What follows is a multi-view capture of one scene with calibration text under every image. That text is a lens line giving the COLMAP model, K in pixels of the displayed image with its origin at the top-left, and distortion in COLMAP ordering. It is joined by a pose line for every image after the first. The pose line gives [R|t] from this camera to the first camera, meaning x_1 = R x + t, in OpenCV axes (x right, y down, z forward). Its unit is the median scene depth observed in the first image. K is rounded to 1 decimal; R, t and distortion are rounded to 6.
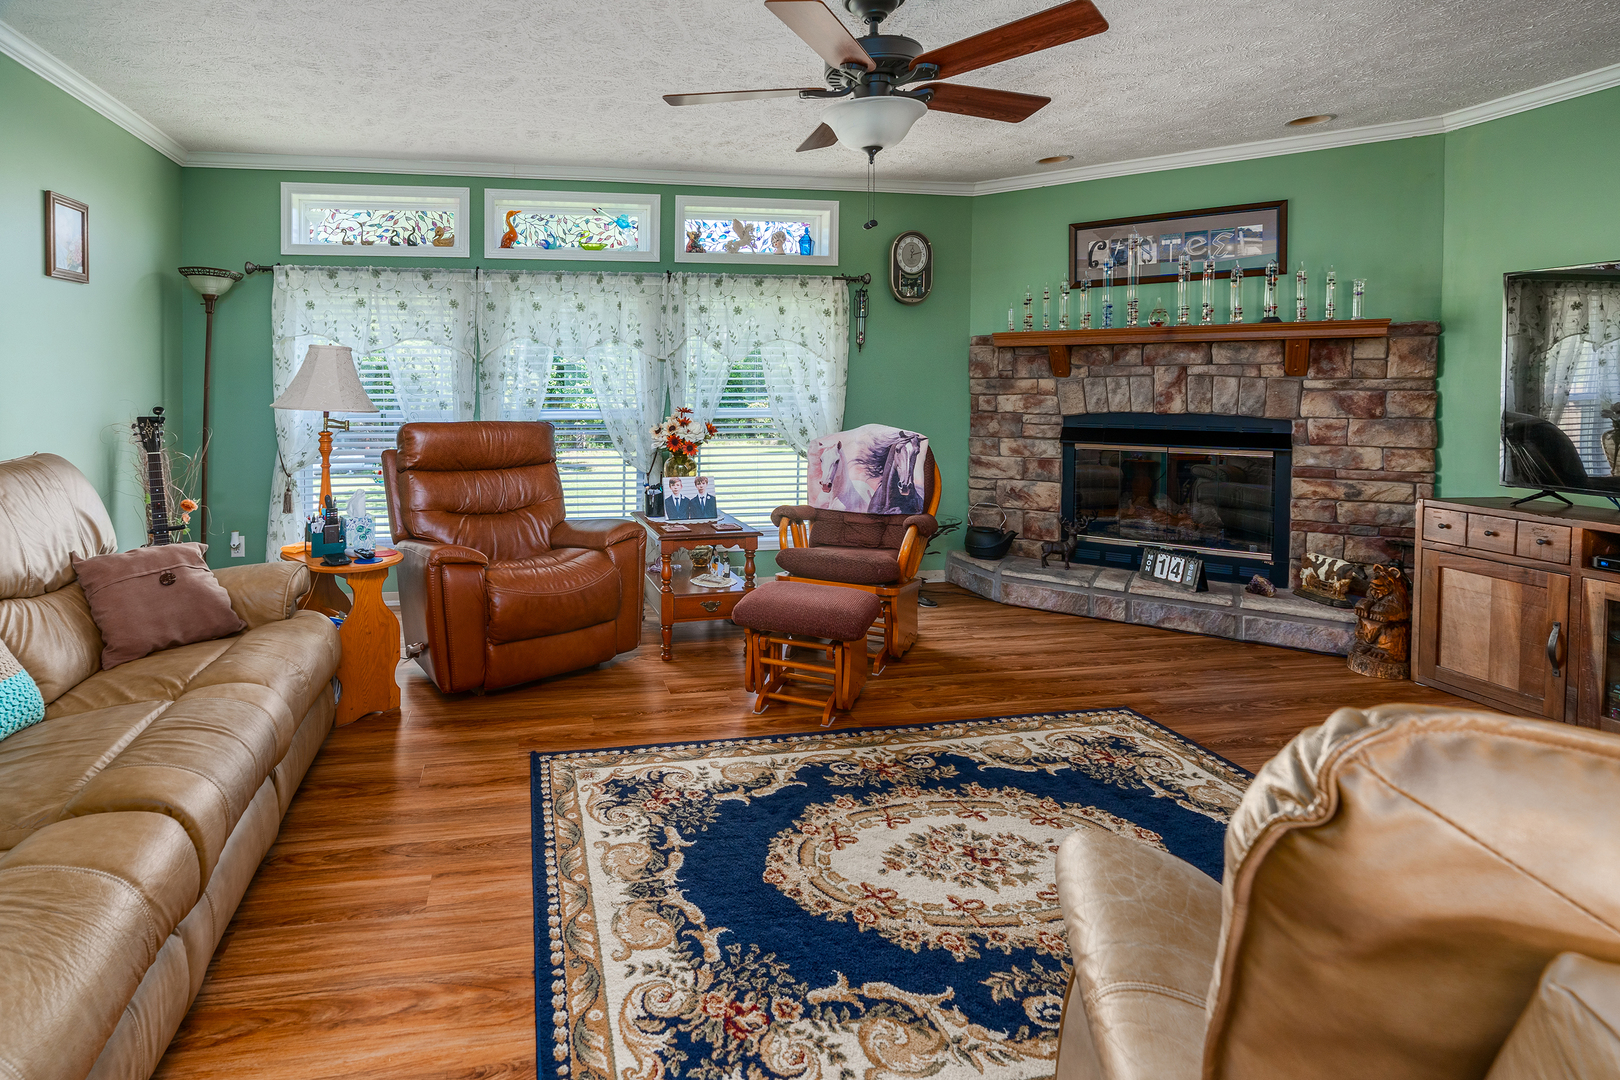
lens RADIAL K [[800.8, 0, 803.9], [0, 800.8, 411.4], [0, 0, 1]] dist [-0.011007, 0.001316]
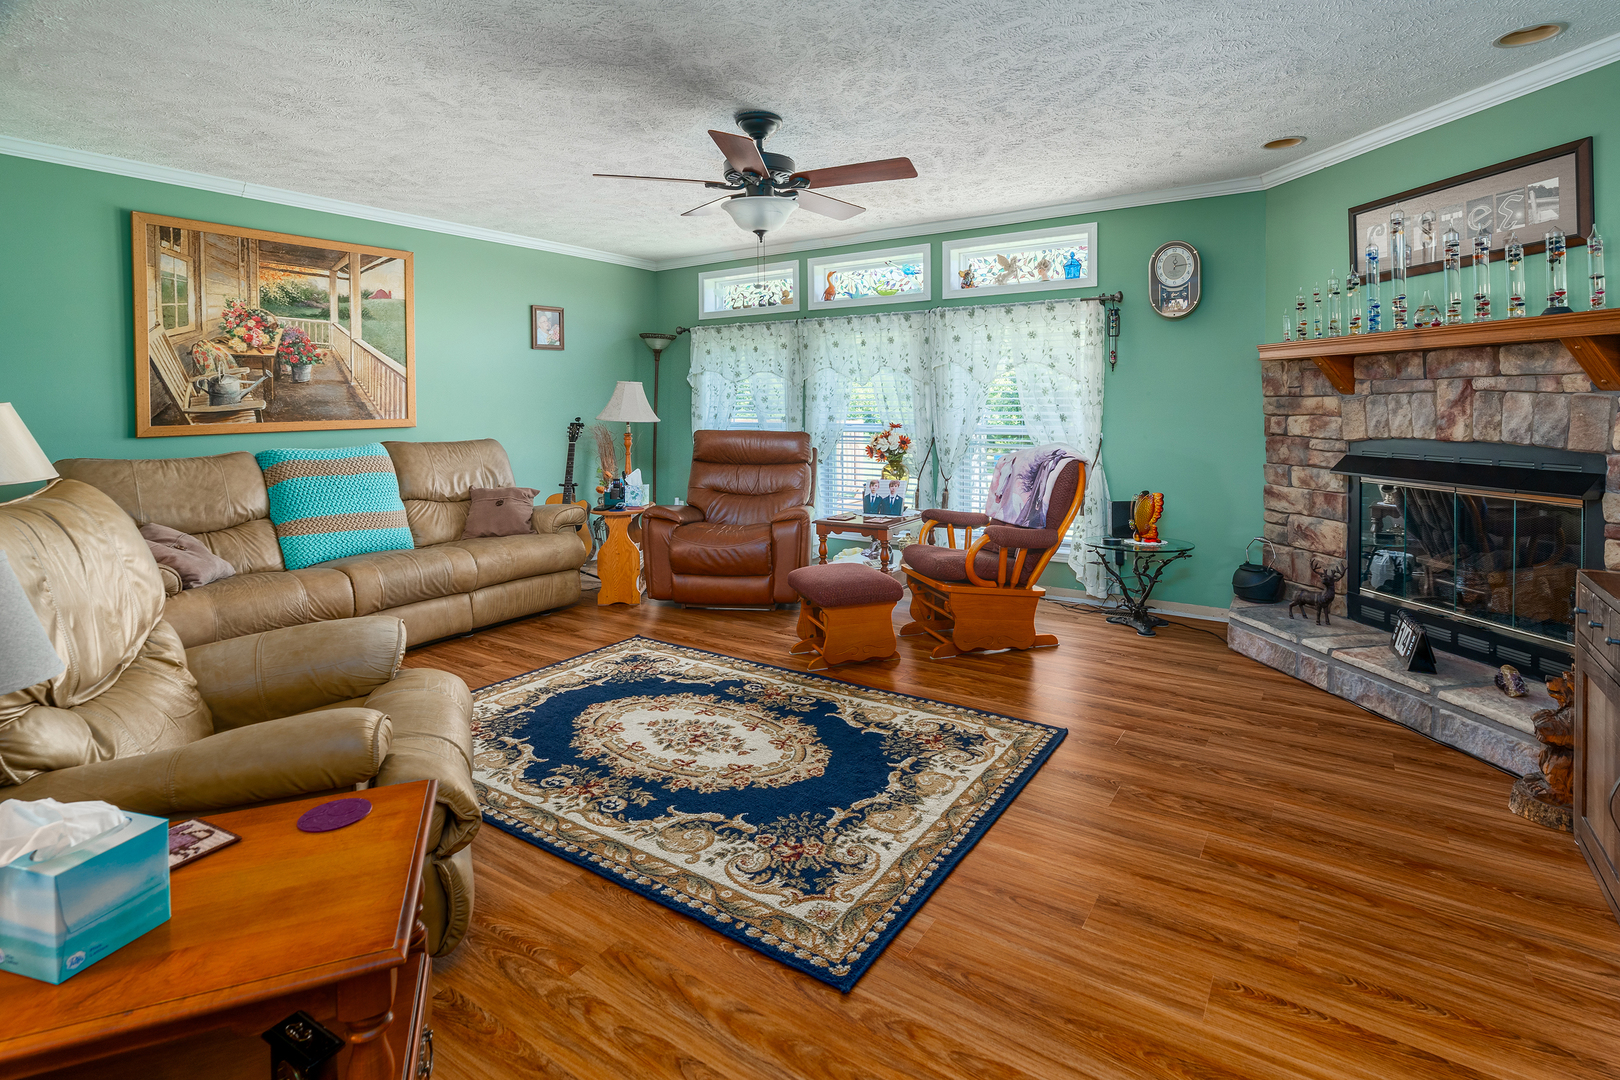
lens RADIAL K [[778.0, 0, 810.7], [0, 778.0, 424.4], [0, 0, 1]] dist [-0.010710, 0.001304]
pose [[0.735241, 0.015717, -0.677624, 0.518844], [-0.020522, 0.999789, 0.000922, -0.001547], [0.677495, 0.013228, 0.735408, 0.046273]]
